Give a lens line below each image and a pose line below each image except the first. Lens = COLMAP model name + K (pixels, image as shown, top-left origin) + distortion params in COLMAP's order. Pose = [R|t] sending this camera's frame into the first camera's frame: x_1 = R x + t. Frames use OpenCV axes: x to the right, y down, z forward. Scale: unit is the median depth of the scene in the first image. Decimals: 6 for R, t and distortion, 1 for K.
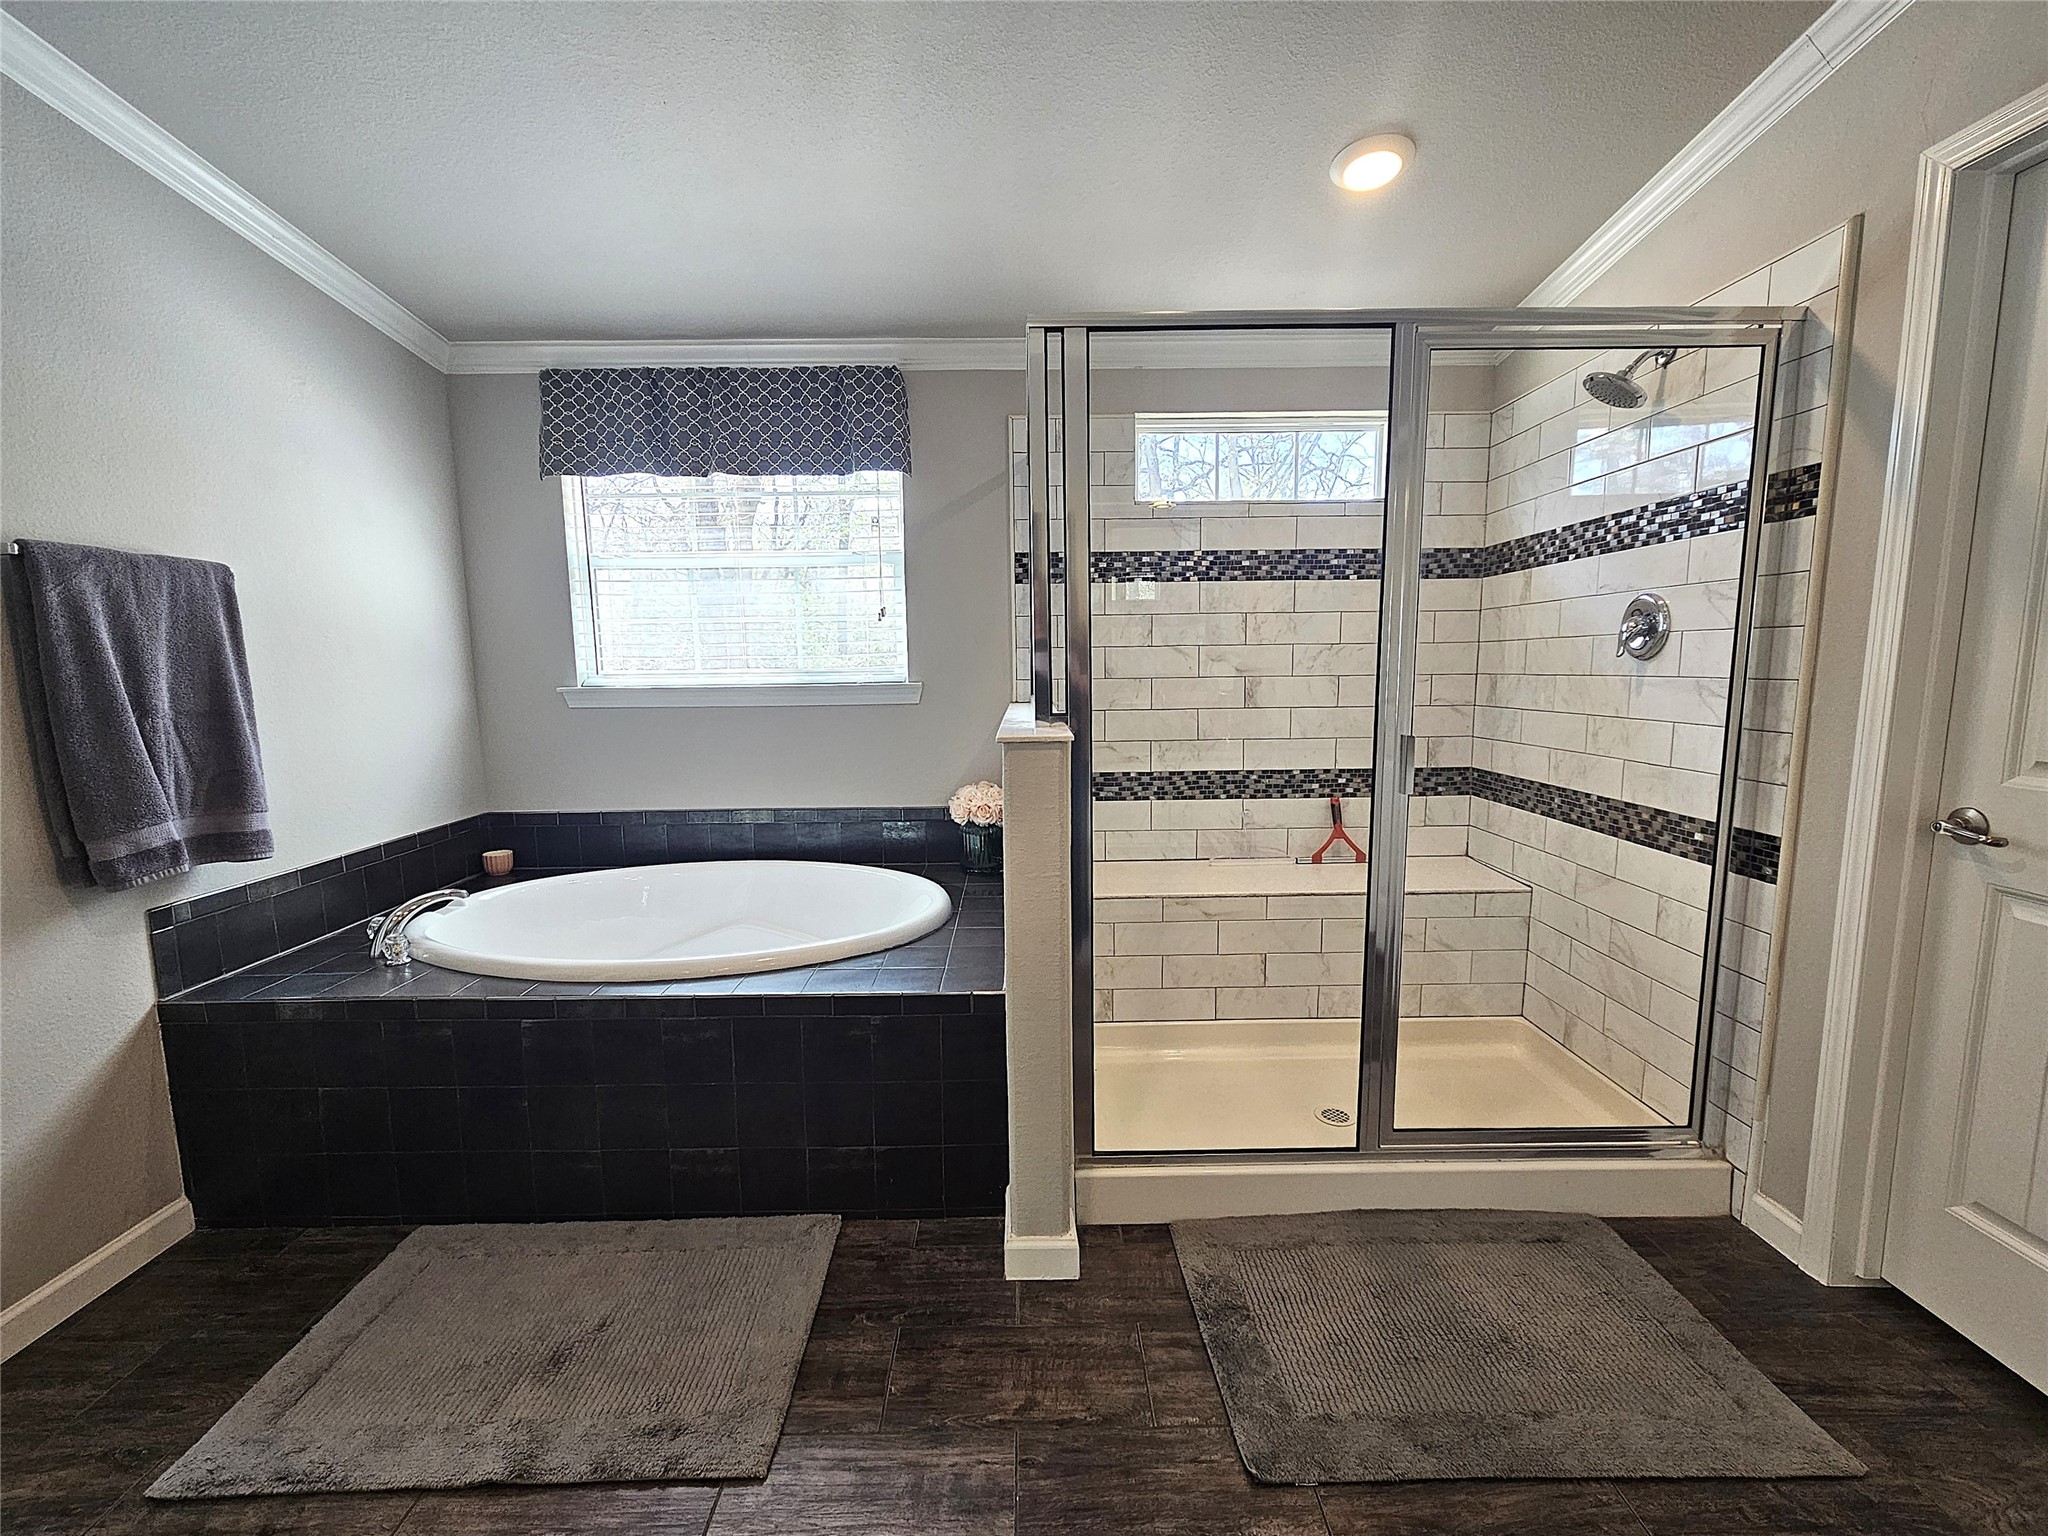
lens RADIAL K [[887.6, 0, 1026.5], [0, 887.6, 767.1], [0, 0, 1]] dist [0.001404, 0.000380]
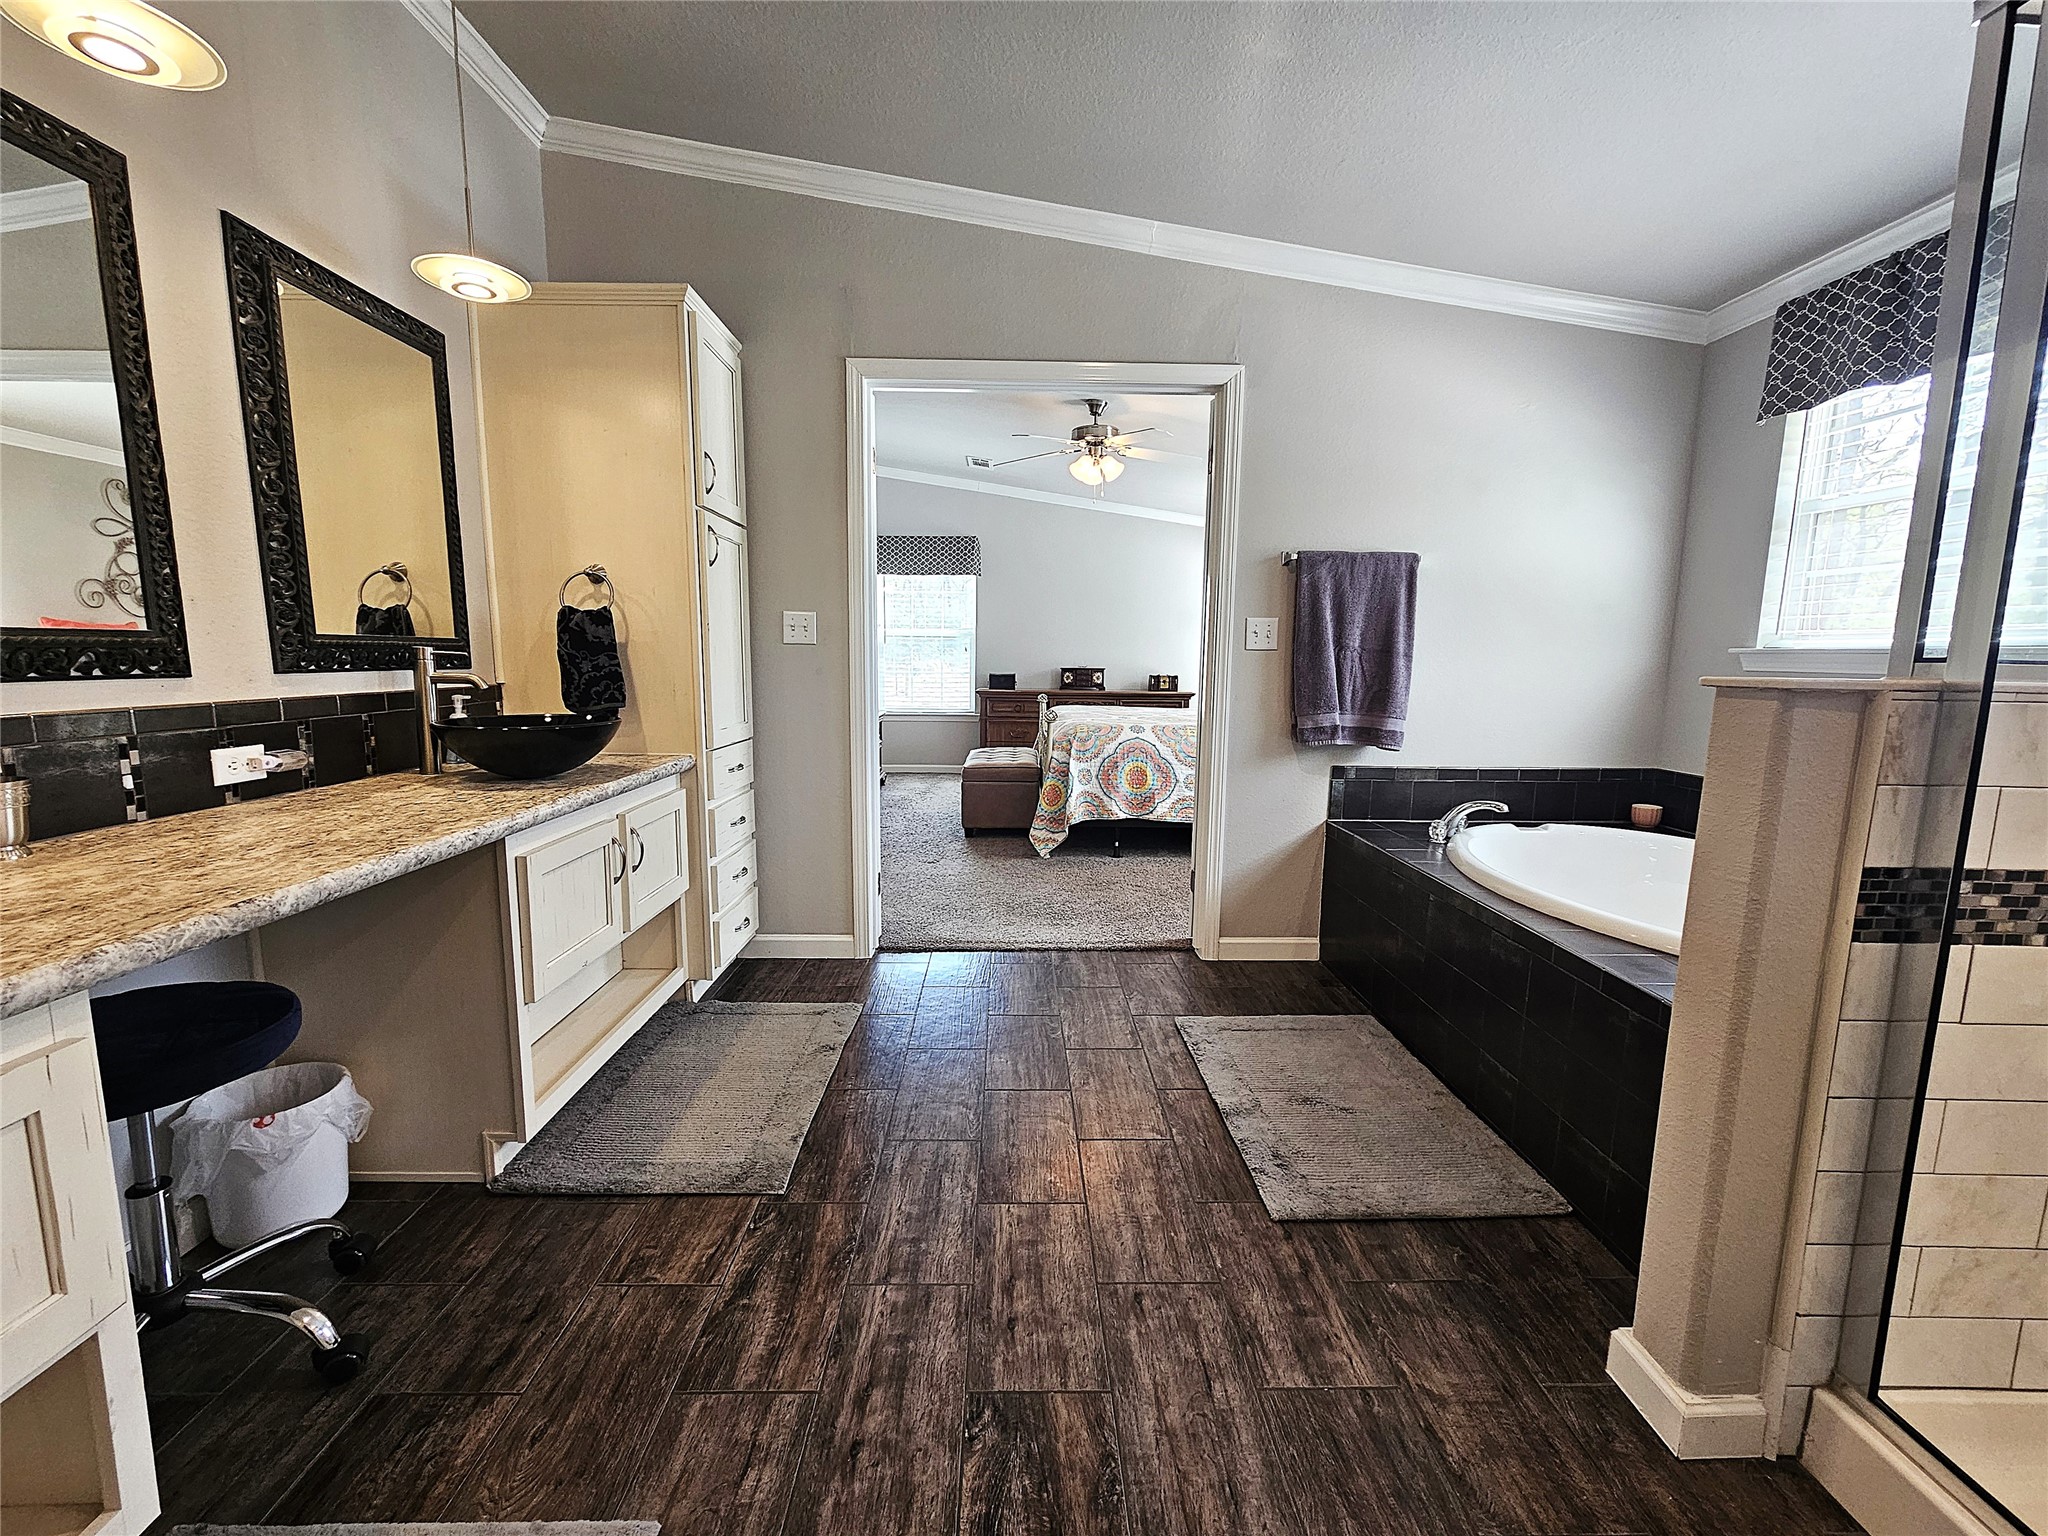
lens RADIAL K [[843.9, 0, 1022.3], [0, 843.9, 773.2], [0, 0, 1]] dist [0.001602, -0.000258]
pose [[0.009731, 0.152768, -0.988214, 0.579395], [-0.134718, 0.979451, 0.150087, 0.012626], [0.990836, 0.131670, 0.030112, 0.357501]]
